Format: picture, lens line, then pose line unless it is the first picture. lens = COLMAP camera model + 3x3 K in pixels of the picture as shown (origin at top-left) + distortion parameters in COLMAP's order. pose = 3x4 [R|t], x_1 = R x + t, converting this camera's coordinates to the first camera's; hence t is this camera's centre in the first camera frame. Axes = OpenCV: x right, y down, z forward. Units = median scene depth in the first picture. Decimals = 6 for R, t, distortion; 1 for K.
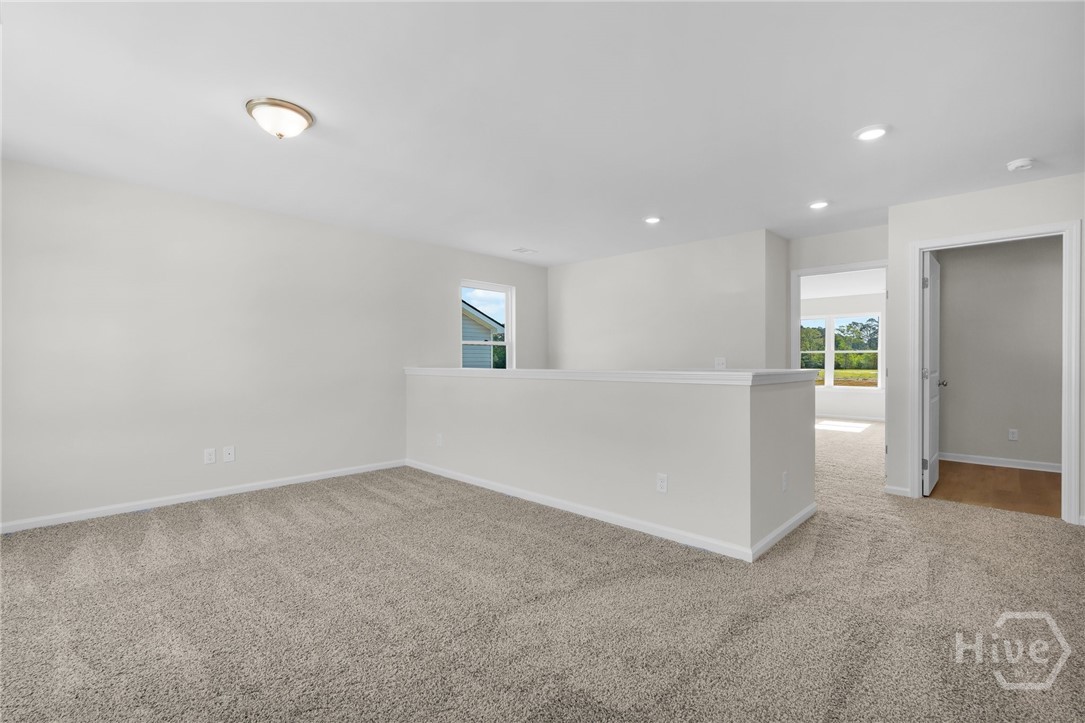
lens RADIAL K [[503.5, 0, 522.8], [0, 503.5, 360.2], [0, 0, 1]] dist [-0.000987, -0.000151]
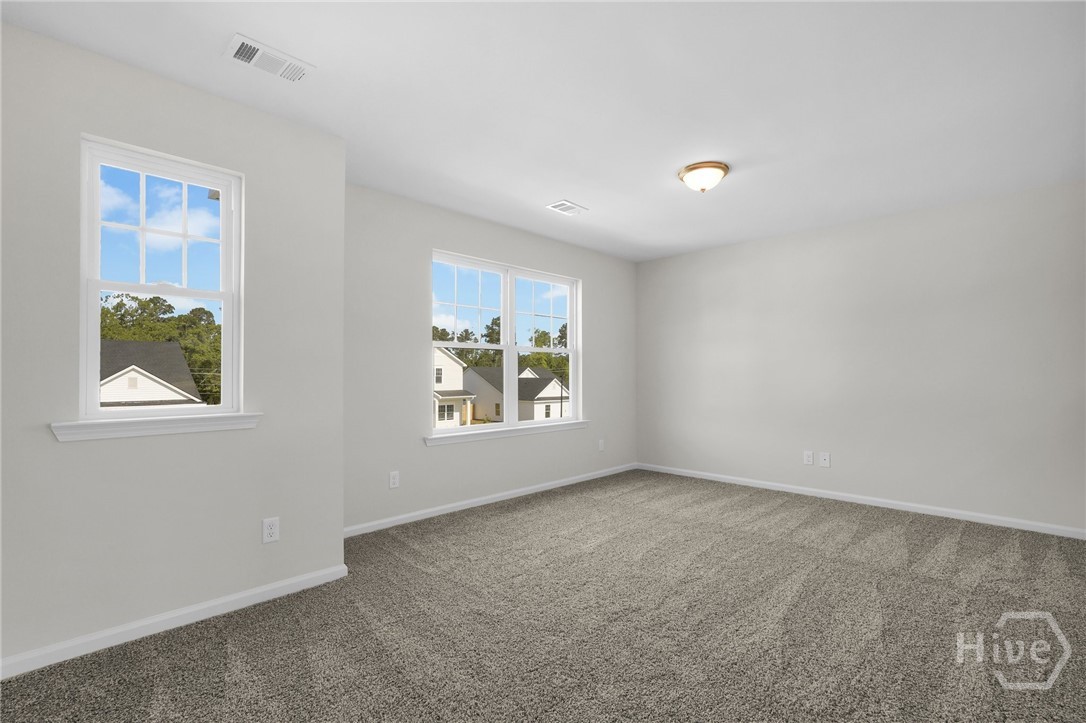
lens RADIAL K [[481.9, 0, 543.0], [0, 481.9, 361.5], [0, 0, 1]] dist [-0.000270, 0.000276]
pose [[-0.007902, -0.030439, -0.999505, 0.520789], [0.005837, 0.999518, -0.030486, 0.004901], [0.999952, -0.006075, -0.007720, 0.465163]]
